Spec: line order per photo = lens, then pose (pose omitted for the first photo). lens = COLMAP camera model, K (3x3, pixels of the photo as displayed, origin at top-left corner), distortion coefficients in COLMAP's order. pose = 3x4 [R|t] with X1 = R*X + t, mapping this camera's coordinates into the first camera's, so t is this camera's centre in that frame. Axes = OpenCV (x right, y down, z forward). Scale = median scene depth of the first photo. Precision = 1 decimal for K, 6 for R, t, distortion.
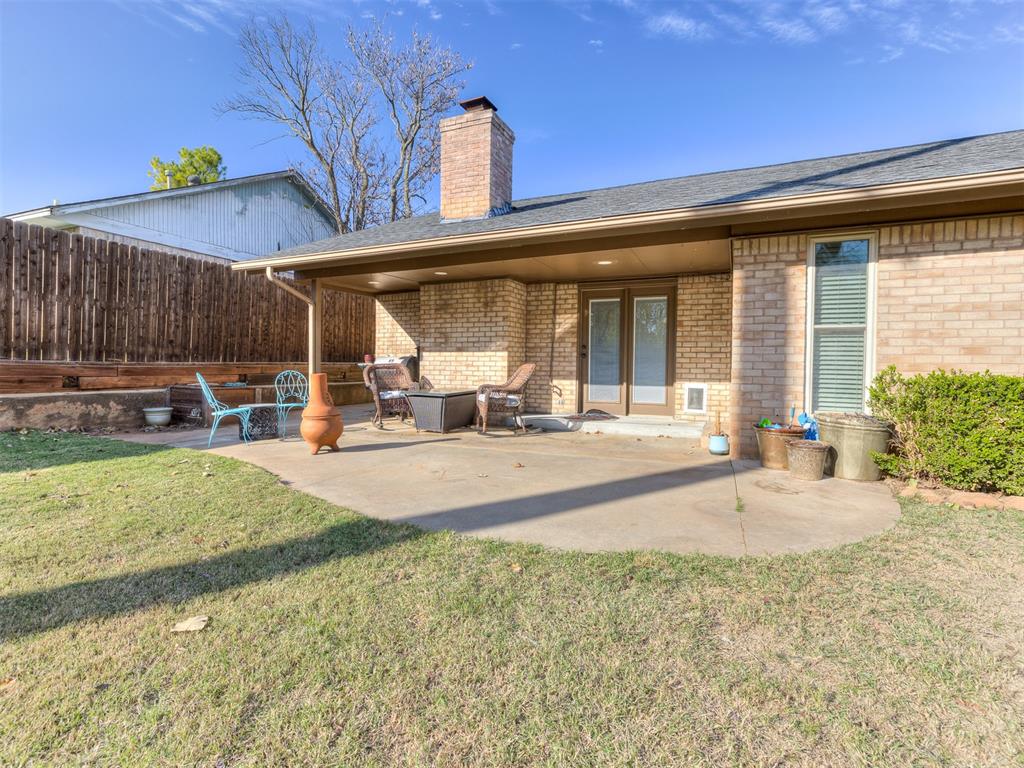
lens RADIAL K [[516.6, 0, 519.8], [0, 516.6, 368.7], [0, 0, 1]] dist [-0.005291, 0.009113]
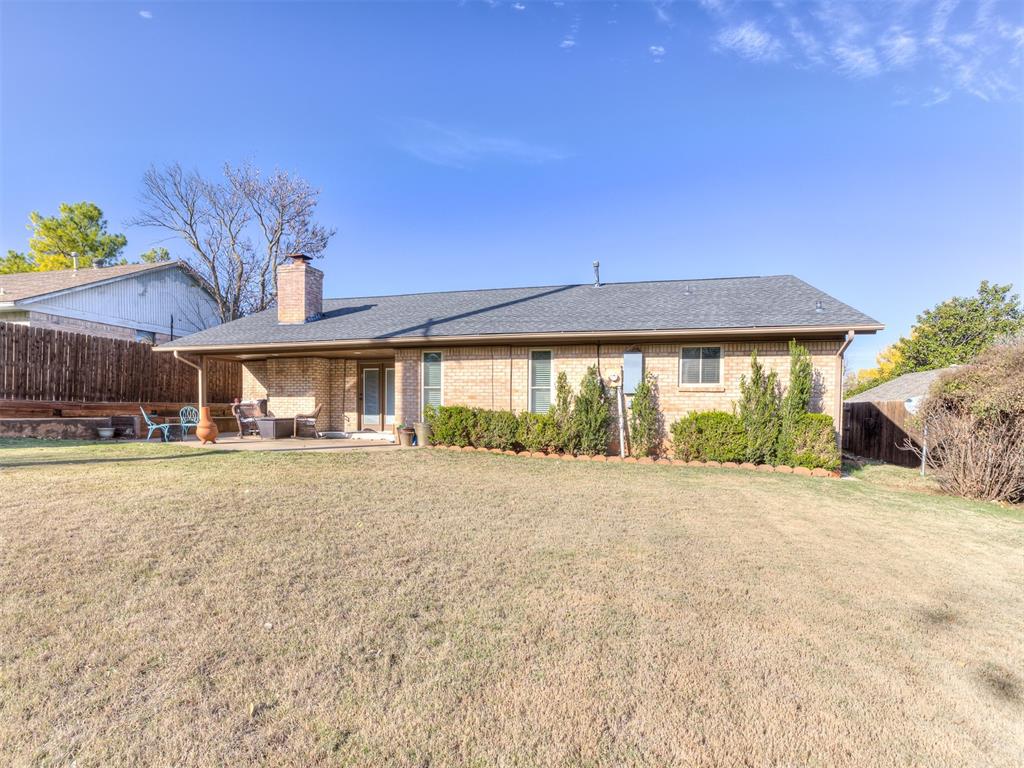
lens RADIAL K [[516.6, 0, 507.6], [0, 516.6, 422.7], [0, 0, 1]] dist [-0.005291, 0.009113]
pose [[0.987130, -0.003394, 0.159884, 0.351514], [0.000584, 0.999845, 0.017618, 0.026718], [-0.159919, -0.017298, 0.986979, -0.914107]]
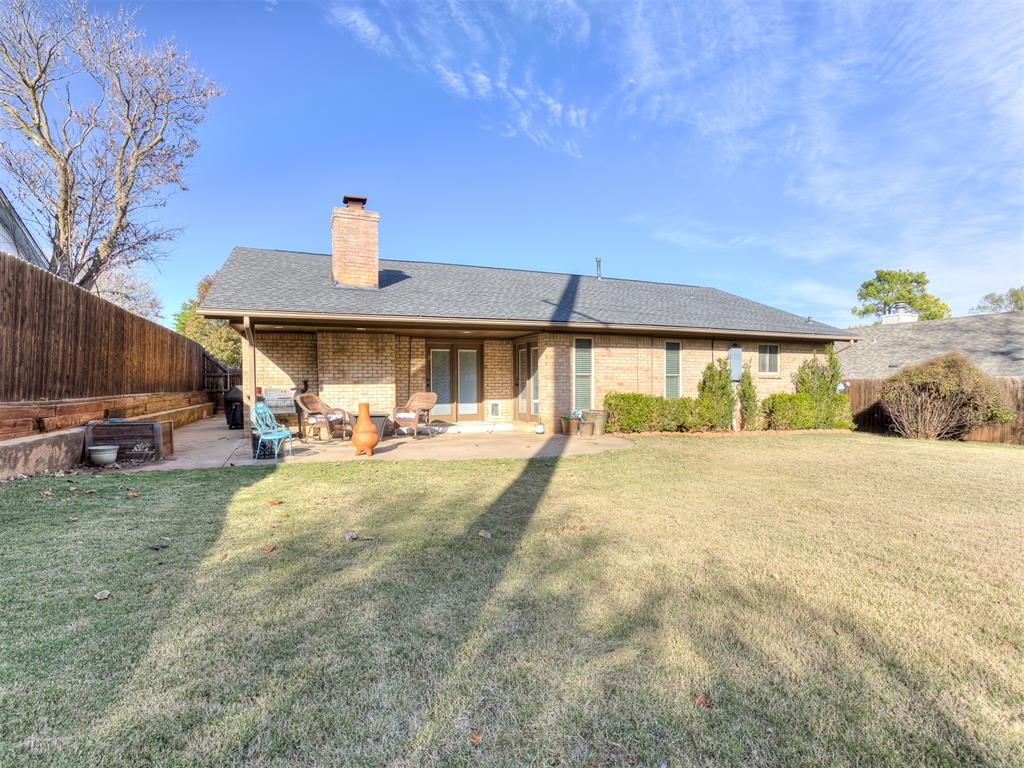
lens RADIAL K [[516.6, 0, 515.6], [0, 516.6, 397.3], [0, 0, 1]] dist [-0.005291, 0.009113]
pose [[0.672483, -0.033277, 0.739364, -0.856125], [0.017528, 0.999425, 0.029039, -0.030767], [-0.739905, -0.006569, 0.672680, -0.233083]]
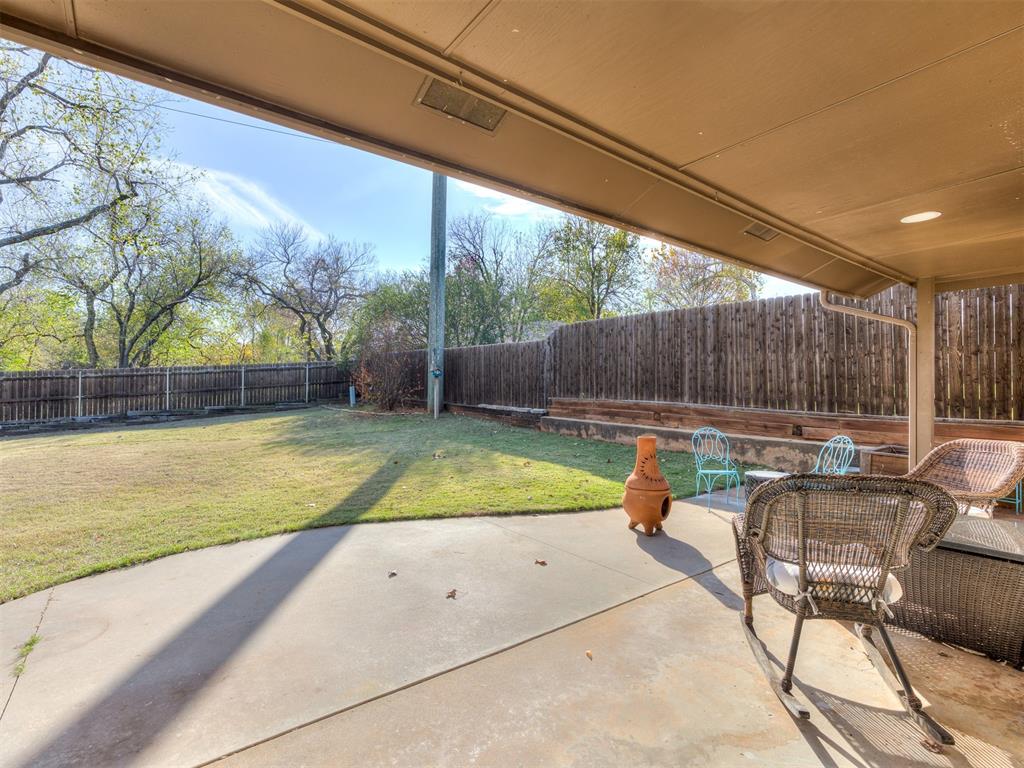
lens RADIAL K [[516.6, 0, 519.8], [0, 516.6, 381.8], [0, 0, 1]] dist [-0.005291, 0.009113]
pose [[-0.543754, -0.014574, -0.839118, 0.328802], [-0.013441, 0.999872, -0.008656, -0.053066], [0.839137, 0.006572, -0.543880, 0.962578]]
